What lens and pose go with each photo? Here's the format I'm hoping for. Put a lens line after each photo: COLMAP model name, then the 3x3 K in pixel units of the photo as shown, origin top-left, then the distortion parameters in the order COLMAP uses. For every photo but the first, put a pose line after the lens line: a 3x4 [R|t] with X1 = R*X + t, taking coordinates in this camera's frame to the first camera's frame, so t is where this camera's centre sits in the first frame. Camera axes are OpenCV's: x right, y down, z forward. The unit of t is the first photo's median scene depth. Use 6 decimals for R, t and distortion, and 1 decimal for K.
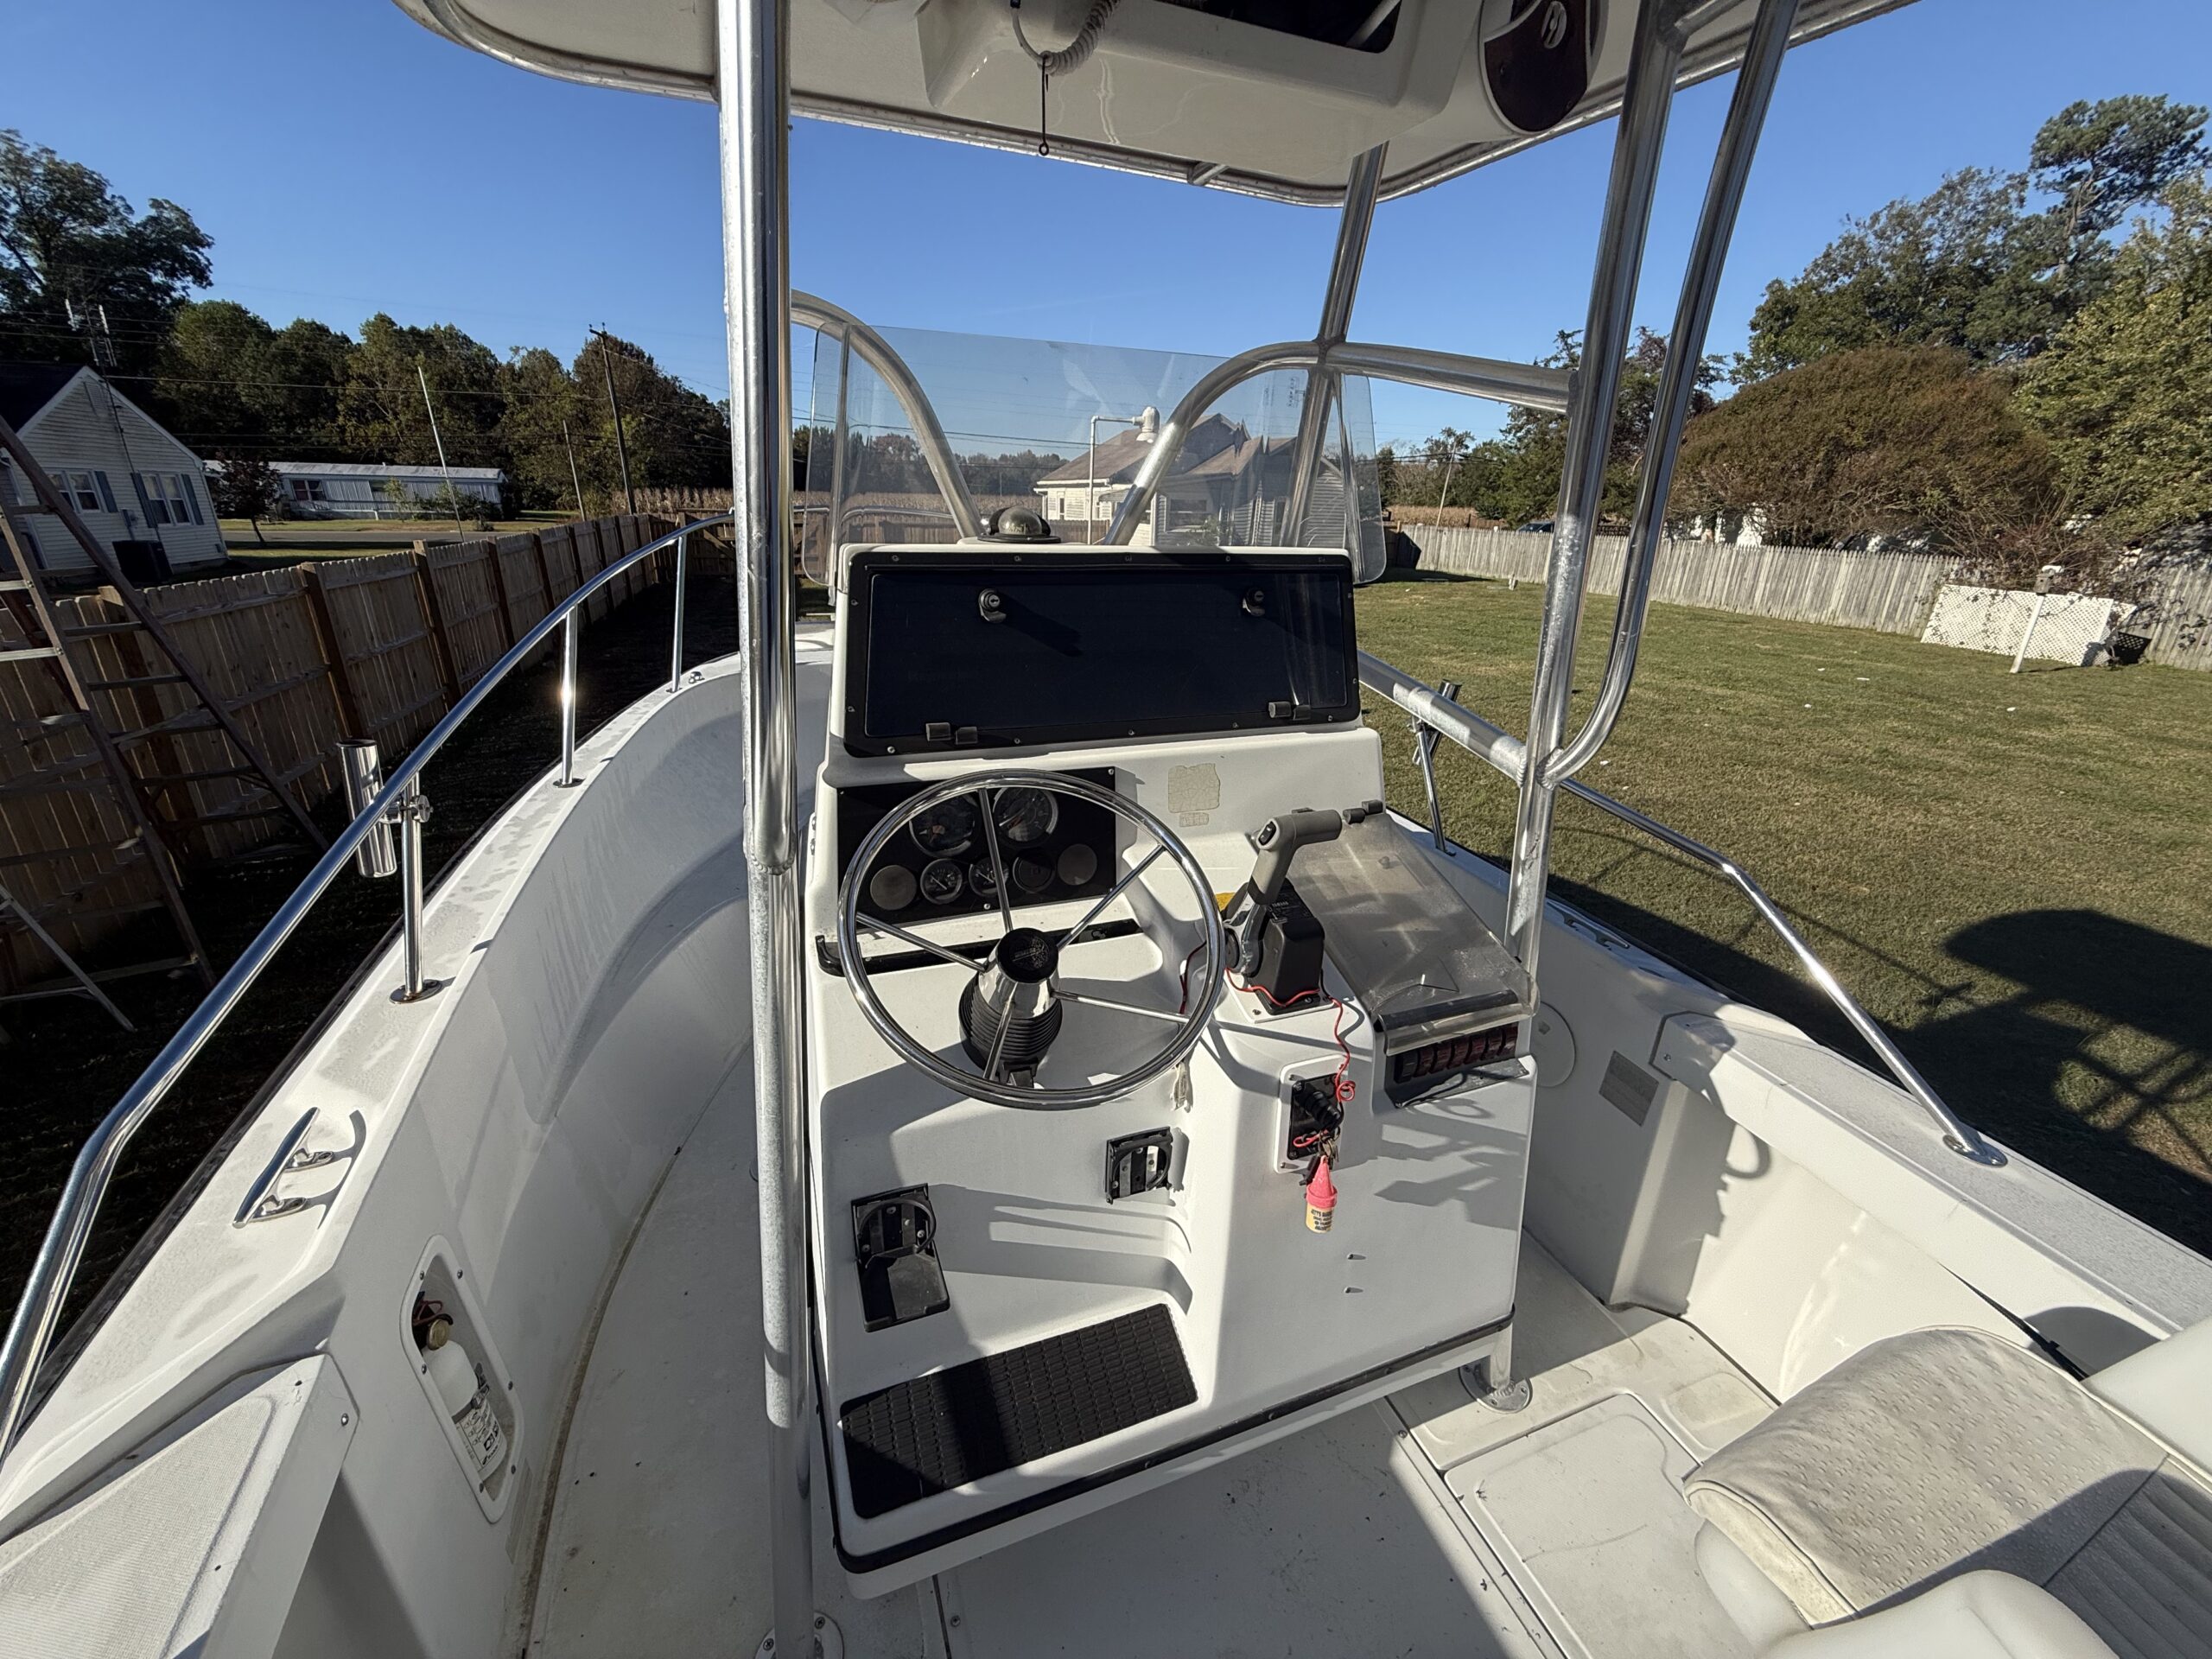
lens RADIAL K [[884.4, 0, 1108.1], [0, 884.4, 837.4], [0, 0, 1]] dist [0.001687, -0.000912]
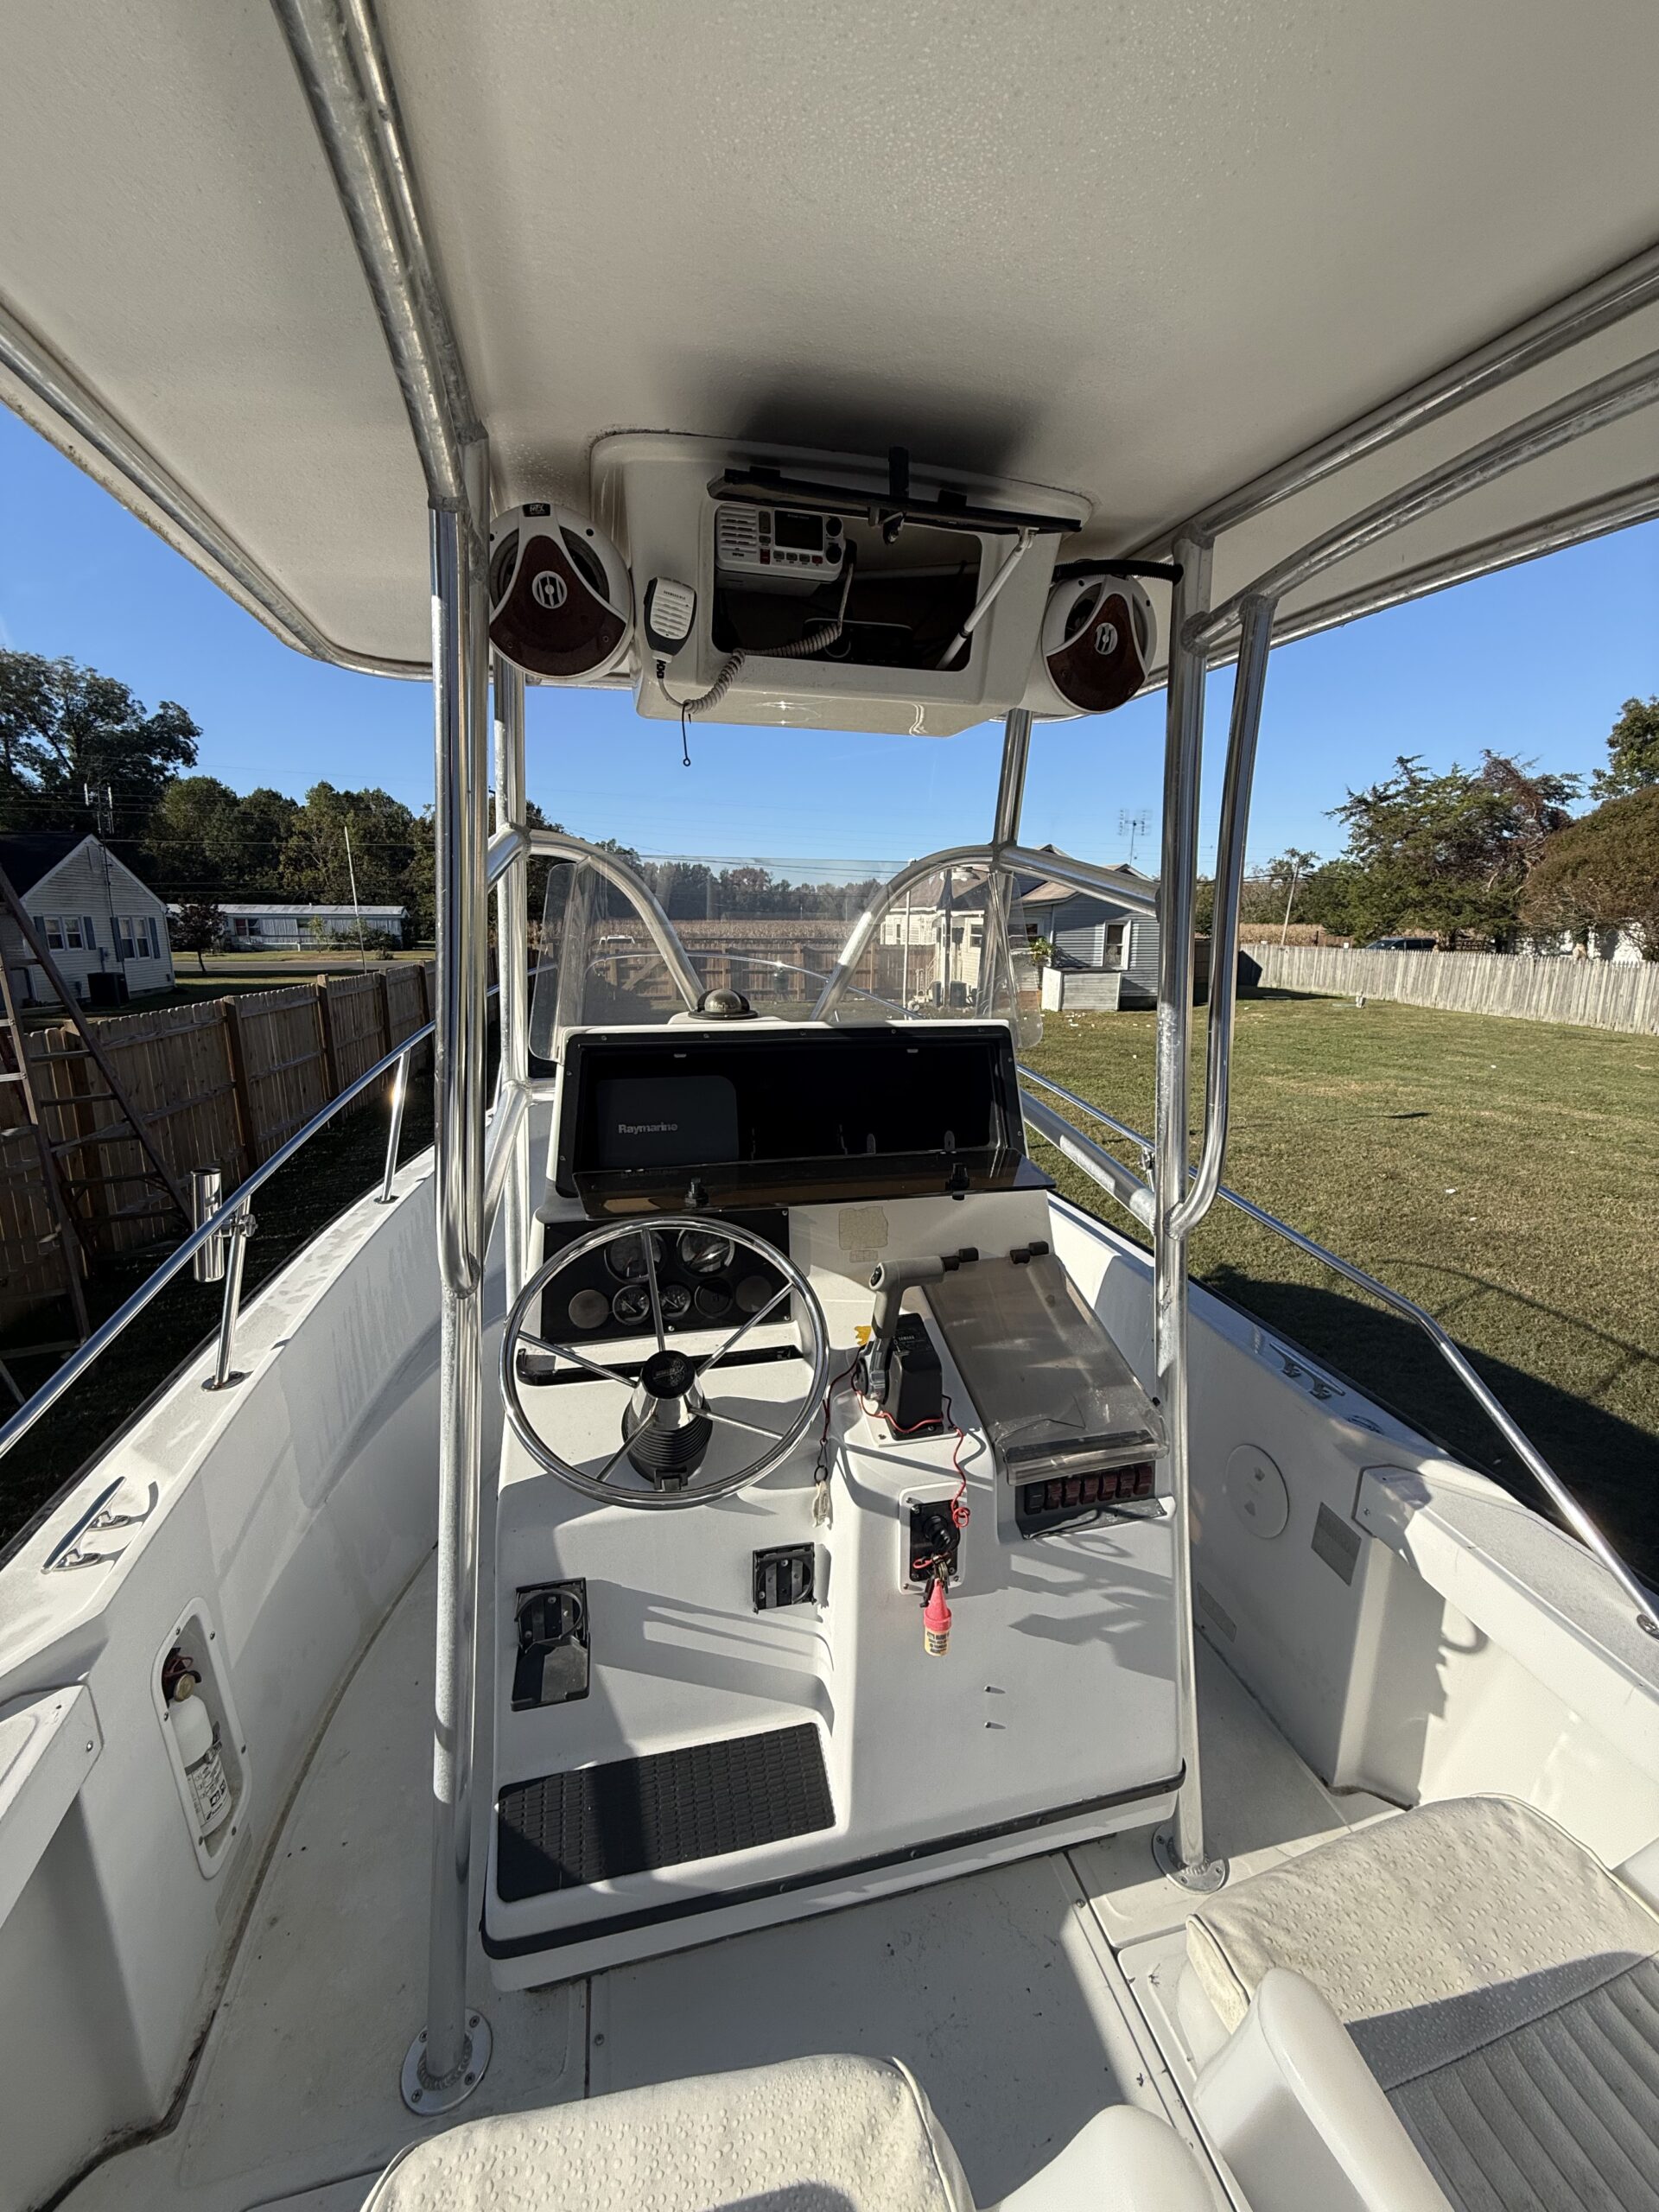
lens RADIAL K [[888.3, 0, 834.6], [0, 888.3, 1110.8], [0, 0, 1]] dist [0.002421, -0.000830]
pose [[0.991917, 0.009939, -0.126495, 0.162492], [-0.029514, 0.987657, -0.153827, -0.022463], [0.123405, 0.156317, 0.979967, -0.110929]]
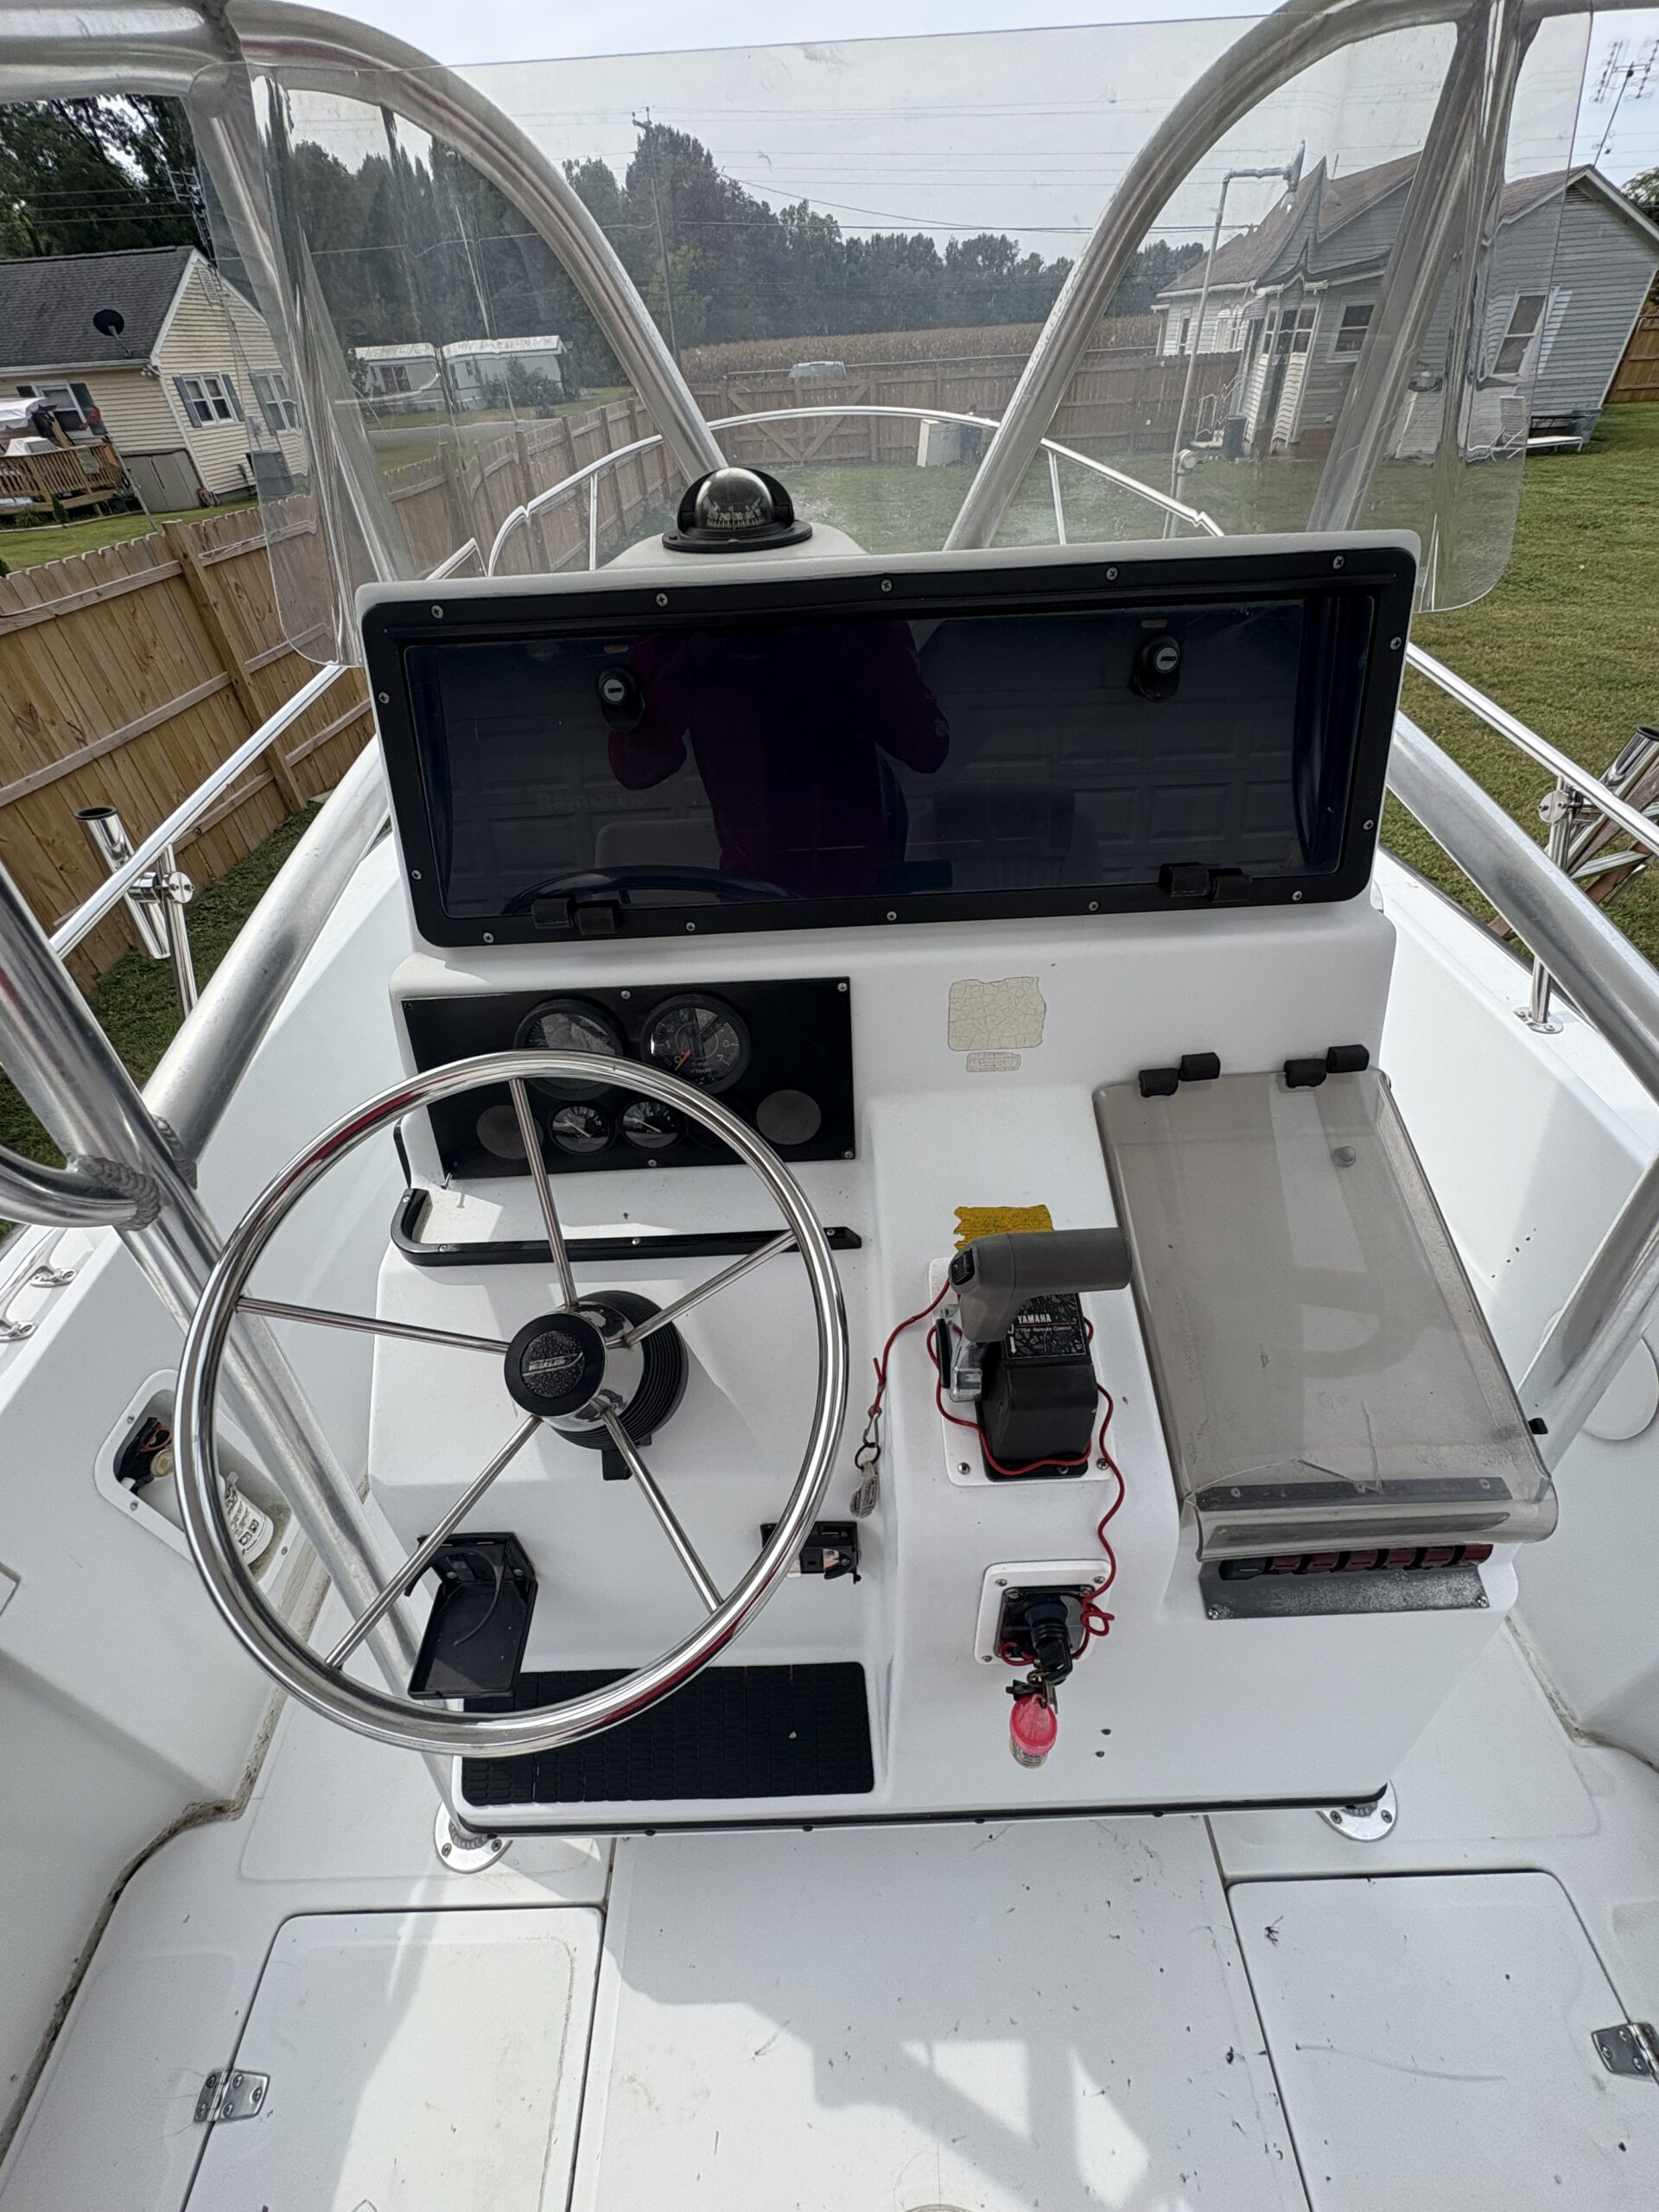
lens RADIAL K [[899.7, 0, 829.5], [0, 899.7, 1106.0], [0, 0, 1]] dist [0.002881, 0.000433]
pose [[0.937903, 0.169301, -0.302780, 0.148817], [-0.057216, 0.936364, 0.346337, -0.161992], [0.342148, -0.307506, 0.887905, 0.329257]]
